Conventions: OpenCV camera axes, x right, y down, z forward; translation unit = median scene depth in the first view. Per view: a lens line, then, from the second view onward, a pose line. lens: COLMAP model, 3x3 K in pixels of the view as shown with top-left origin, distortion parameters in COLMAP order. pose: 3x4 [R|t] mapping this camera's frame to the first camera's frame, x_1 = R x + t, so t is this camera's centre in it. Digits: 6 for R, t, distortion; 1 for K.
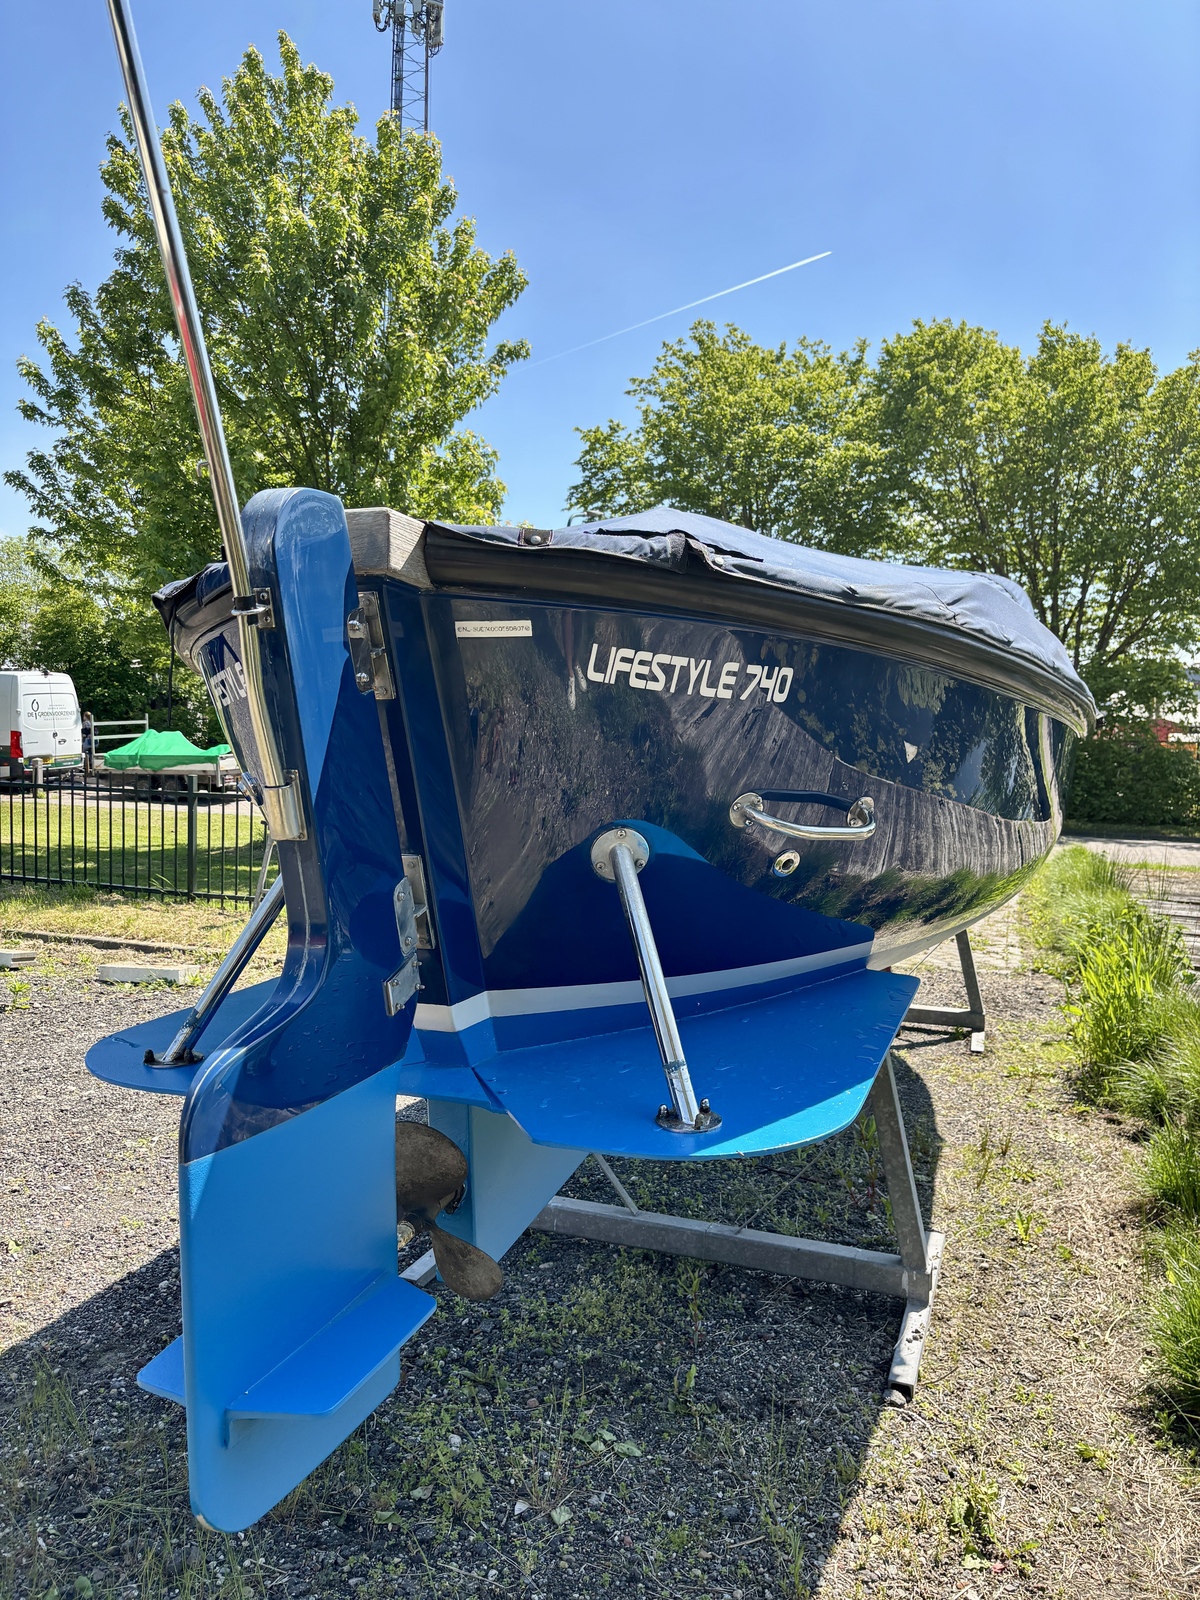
lens RADIAL K [[1230.1, 0, 599.7], [0, 1230.1, 789.2], [0, 0, 1]] dist [0.054945, -0.050228]
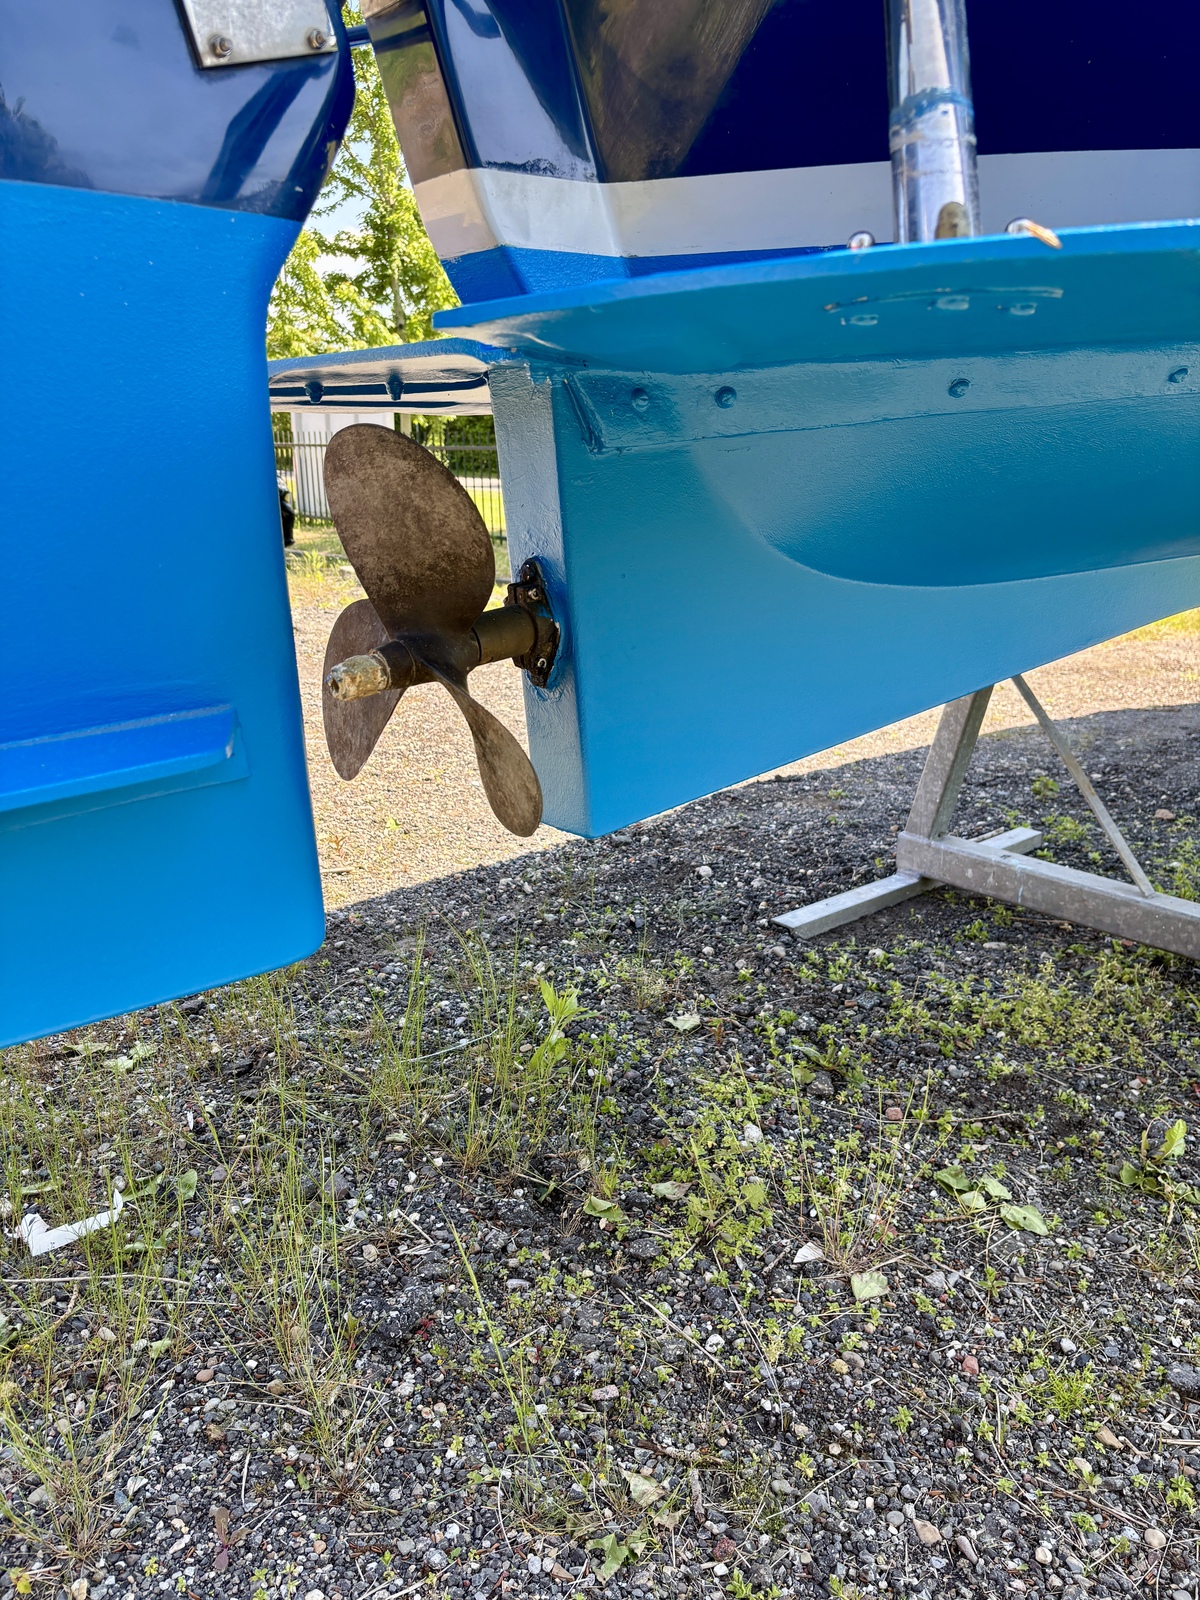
lens RADIAL K [[1230.1, 0, 599.7], [0, 1230.1, 789.2], [0, 0, 1]] dist [0.054945, -0.050228]
pose [[0.878716, 0.110073, -0.464480, 0.095964], [-0.008541, 0.976520, 0.215258, 0.206274], [0.477269, -0.185184, 0.859024, 0.434697]]
